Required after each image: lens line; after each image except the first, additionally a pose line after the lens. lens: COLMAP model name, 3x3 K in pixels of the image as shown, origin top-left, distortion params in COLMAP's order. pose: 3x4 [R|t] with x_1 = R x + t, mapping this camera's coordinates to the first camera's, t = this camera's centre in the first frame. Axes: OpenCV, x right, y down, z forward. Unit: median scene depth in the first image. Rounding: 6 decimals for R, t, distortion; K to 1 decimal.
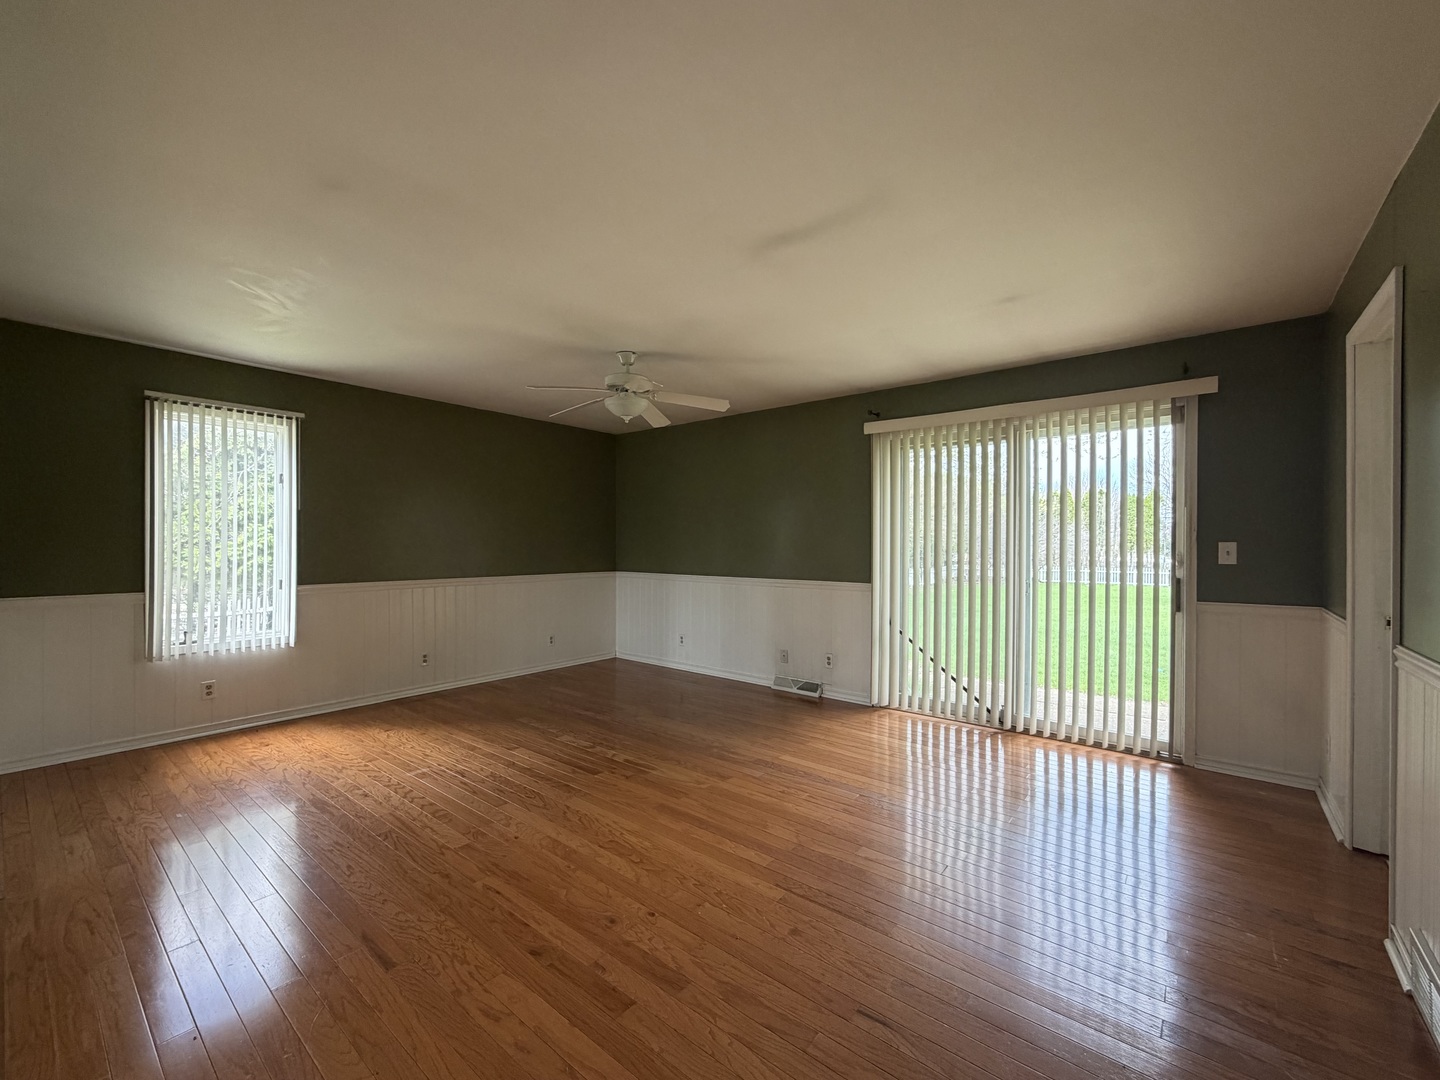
lens RADIAL K [[575.5, 0, 711.7], [0, 575.5, 542.8], [0, 0, 1]] dist [-0.008505, 0.000181]
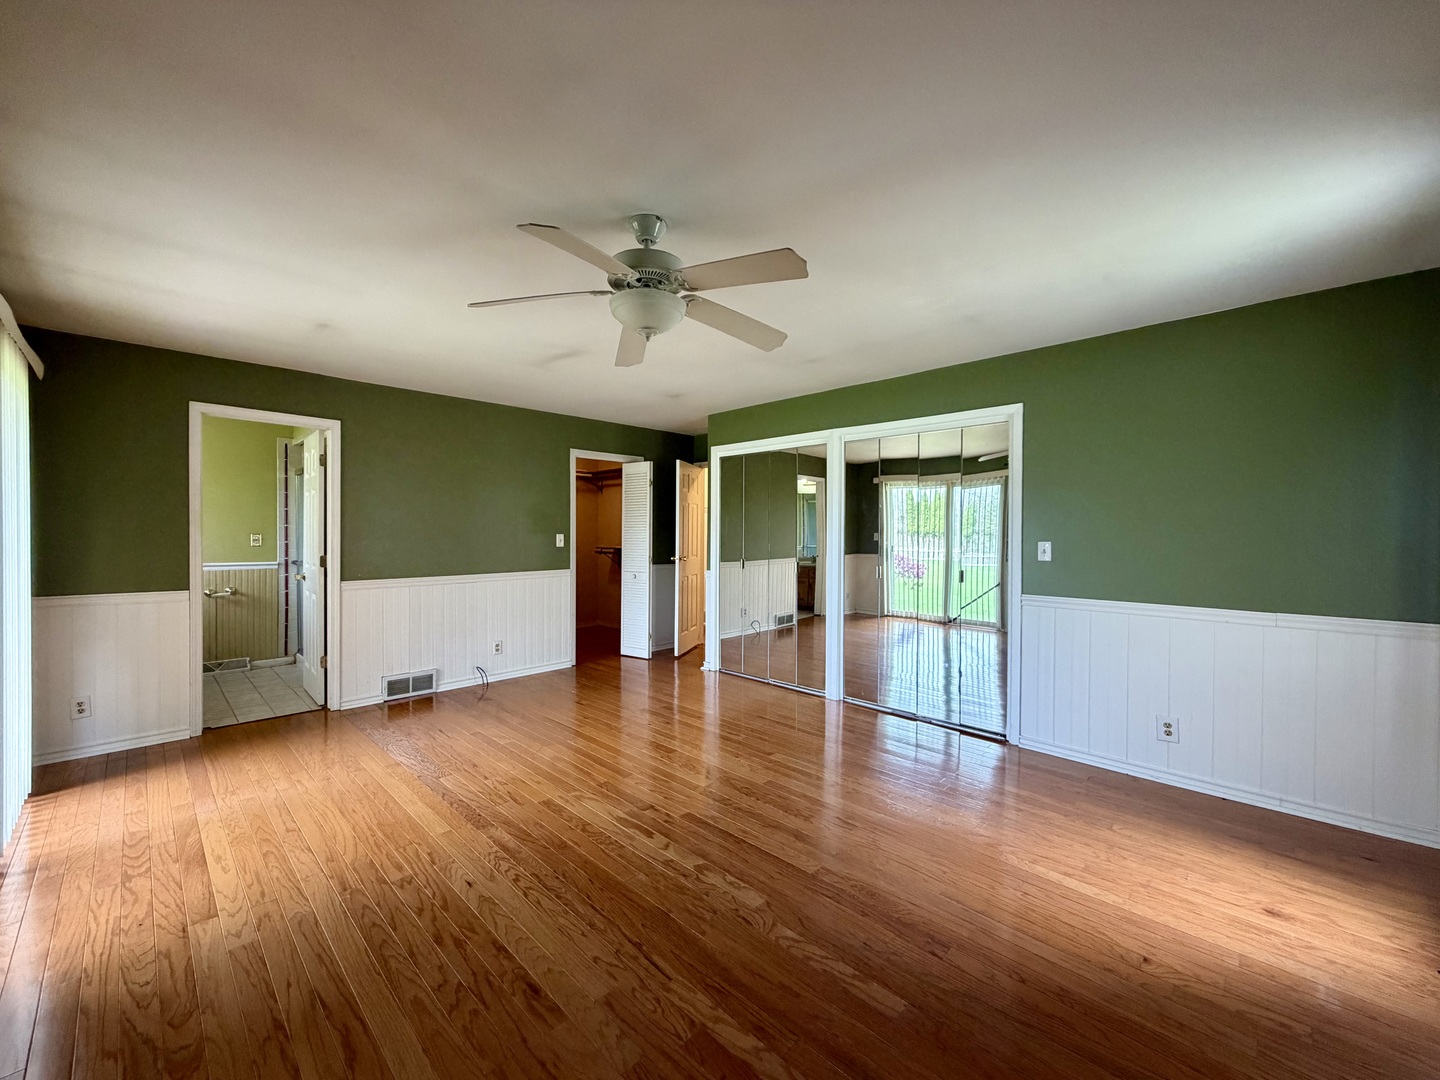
lens RADIAL K [[575.5, 0, 723.7], [0, 575.5, 536.9], [0, 0, 1]] dist [-0.008505, 0.000181]
pose [[-0.997363, -0.009880, 0.071897, -0.279180], [-0.009048, 0.999888, 0.011892, -0.021341], [-0.072006, 0.011210, -0.997341, 1.645190]]
